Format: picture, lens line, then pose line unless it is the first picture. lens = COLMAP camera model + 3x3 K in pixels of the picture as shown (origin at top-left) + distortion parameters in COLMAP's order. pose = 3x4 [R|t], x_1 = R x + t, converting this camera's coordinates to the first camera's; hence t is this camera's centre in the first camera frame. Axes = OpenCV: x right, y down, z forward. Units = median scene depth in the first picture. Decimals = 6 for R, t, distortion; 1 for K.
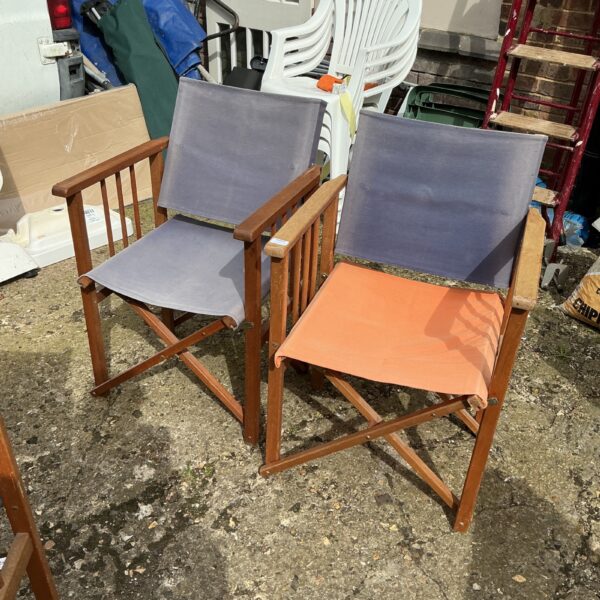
lens RADIAL K [[674.1, 0, 303.3], [0, 674.1, 298.8], [0, 0, 1]] dist [0.020032, 0.000000]
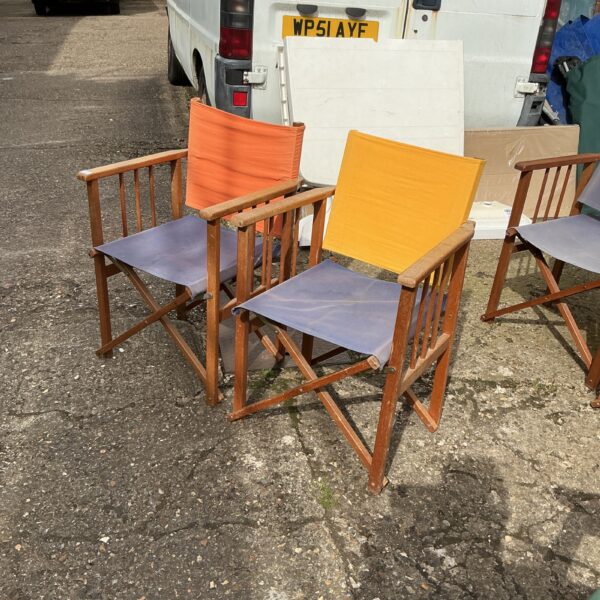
lens RADIAL K [[674.1, 0, 301.1], [0, 674.1, 303.6], [0, 0, 1]] dist [0.020032, 0.000000]
pose [[0.818630, 0.306471, -0.485717, 0.050490], [-0.344565, 0.938692, 0.011552, 0.244526], [0.459479, 0.157904, 0.874040, -0.412421]]
